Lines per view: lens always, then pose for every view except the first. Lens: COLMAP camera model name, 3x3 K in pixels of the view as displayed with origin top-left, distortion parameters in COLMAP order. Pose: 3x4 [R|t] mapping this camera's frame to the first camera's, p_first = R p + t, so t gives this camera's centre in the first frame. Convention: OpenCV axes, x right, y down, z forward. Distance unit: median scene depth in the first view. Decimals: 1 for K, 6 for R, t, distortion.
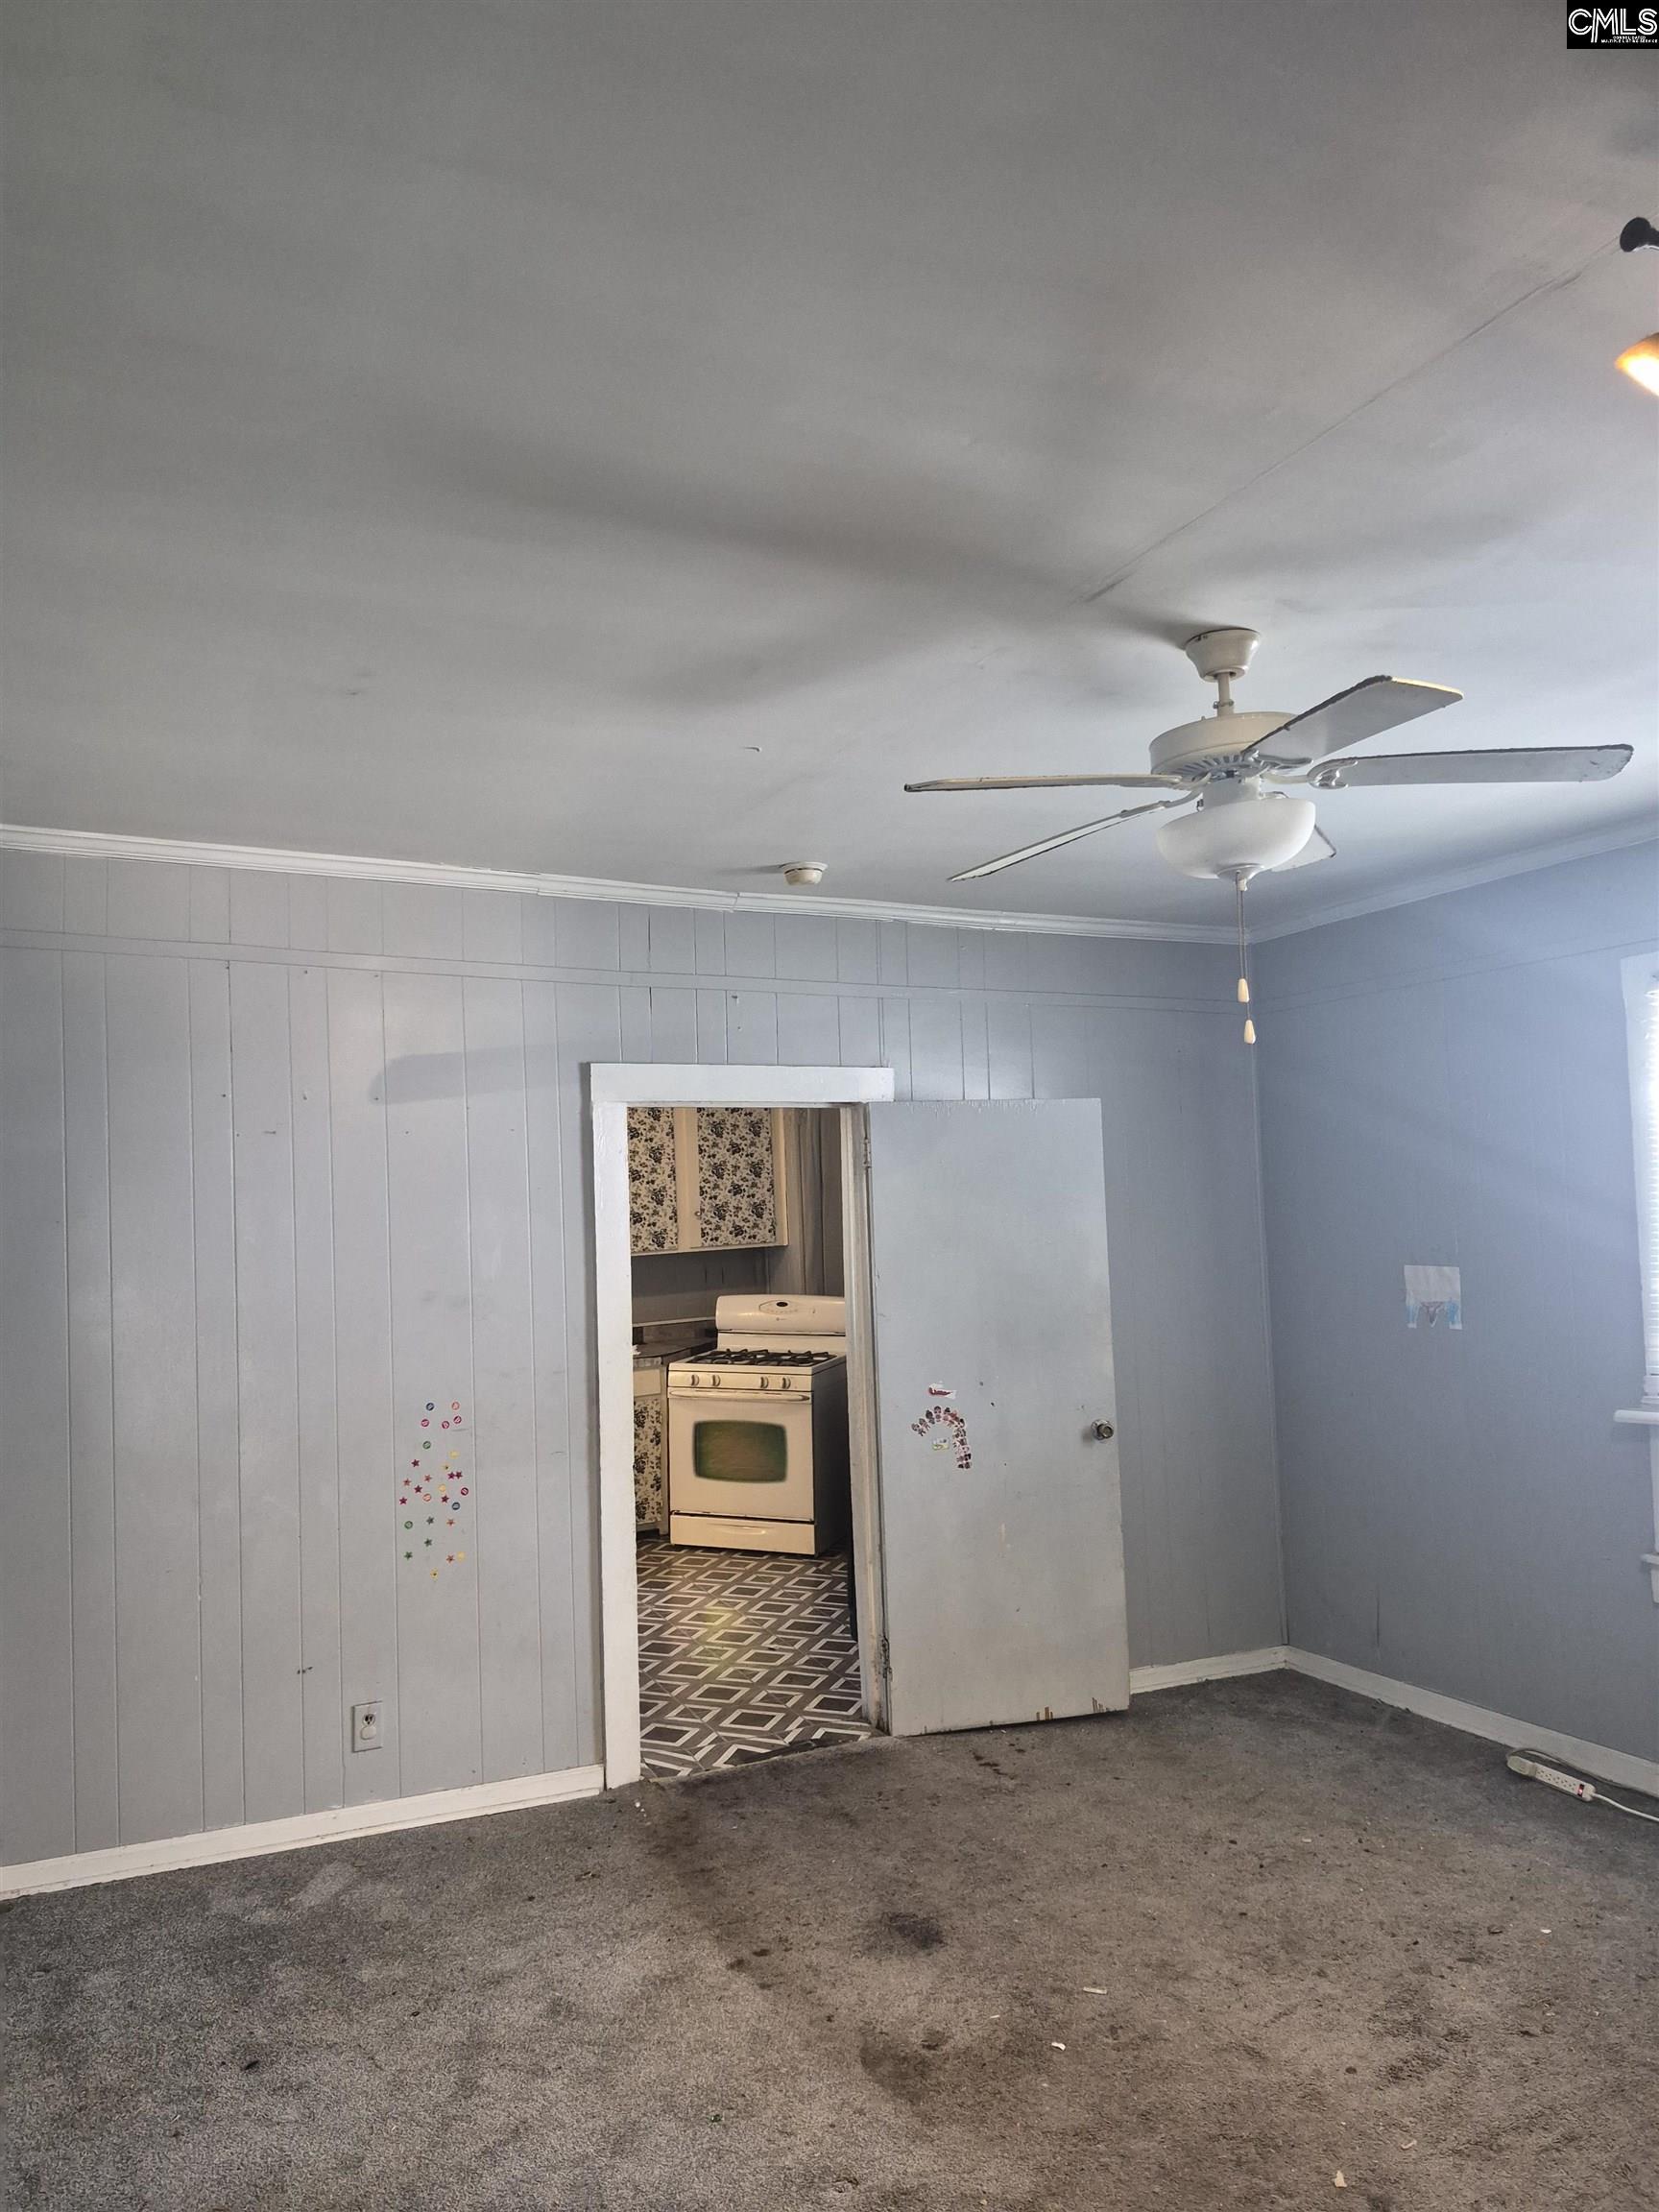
lens RADIAL K [[1469.8, 0, 829.5], [0, 1469.8, 1106.0], [0, 0, 1]] dist [0.086236, -0.112626]
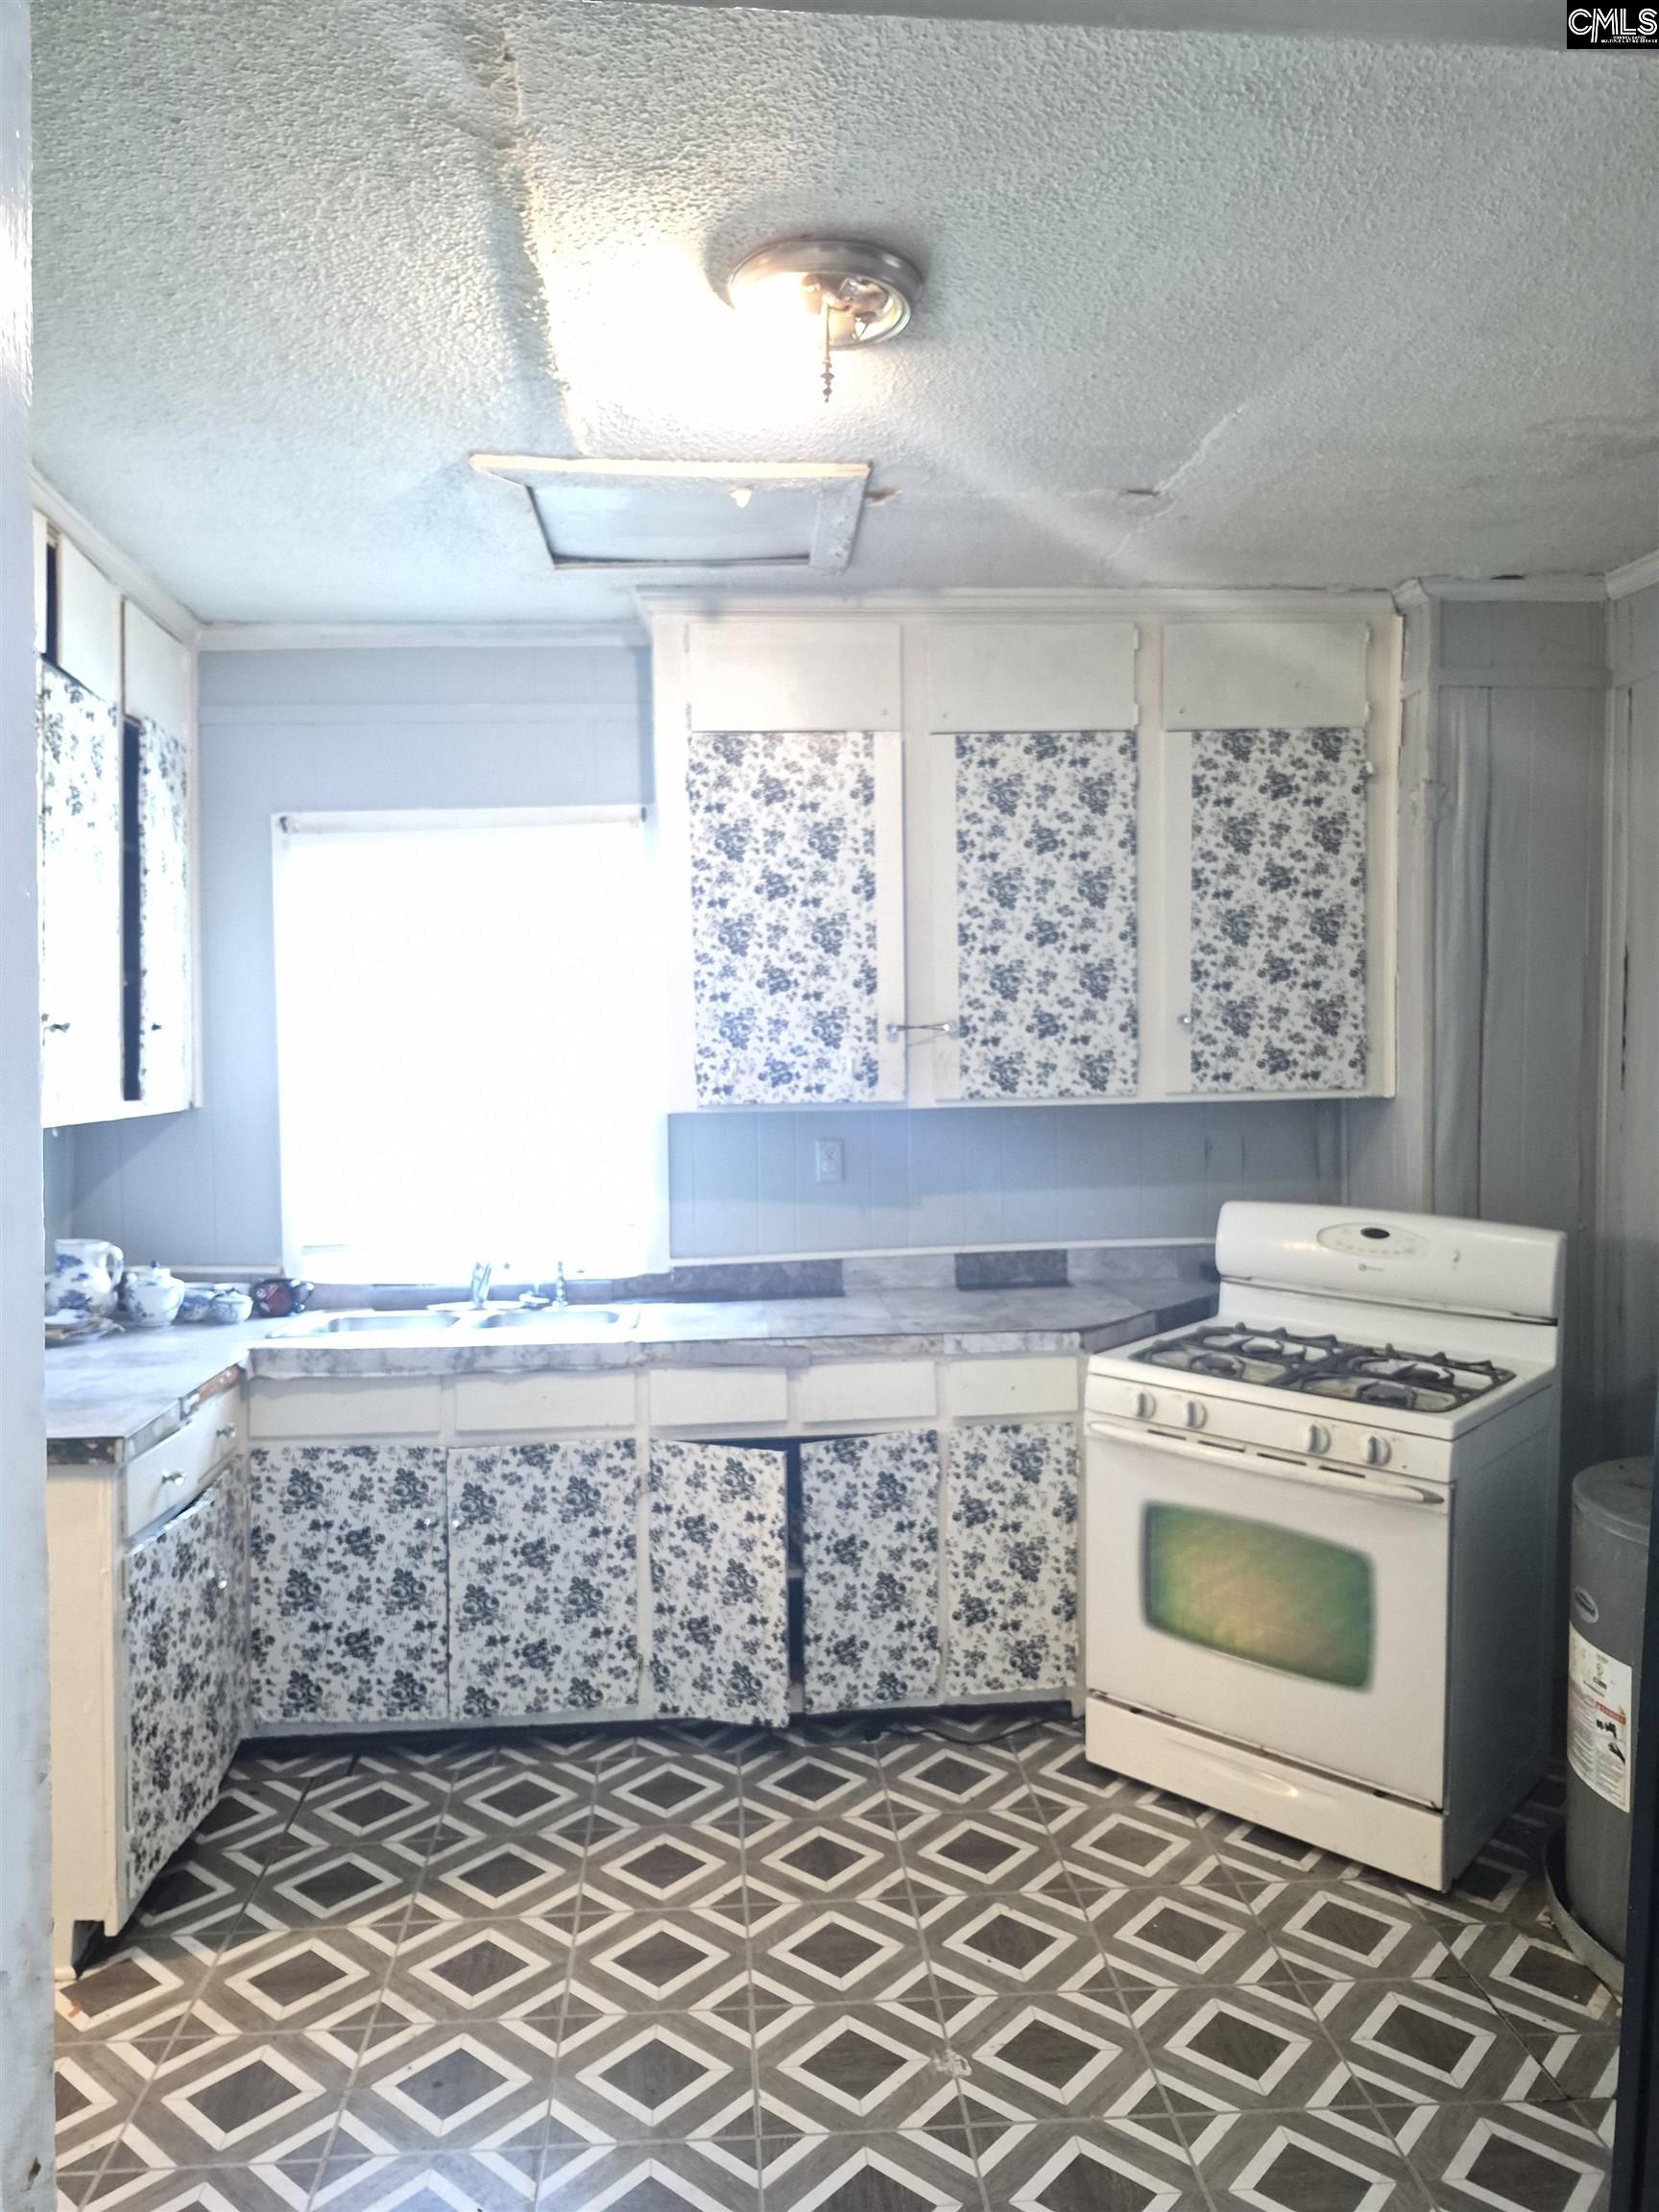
lens RADIAL K [[1469.8, 0, 829.5], [0, 1469.8, 1106.0], [0, 0, 1]] dist [0.086236, -0.112626]
pose [[0.925002, 0.042867, -0.377537, -0.017860], [-0.002076, 0.994171, 0.107795, 0.051958], [0.379957, -0.098927, 0.919699, 0.548660]]
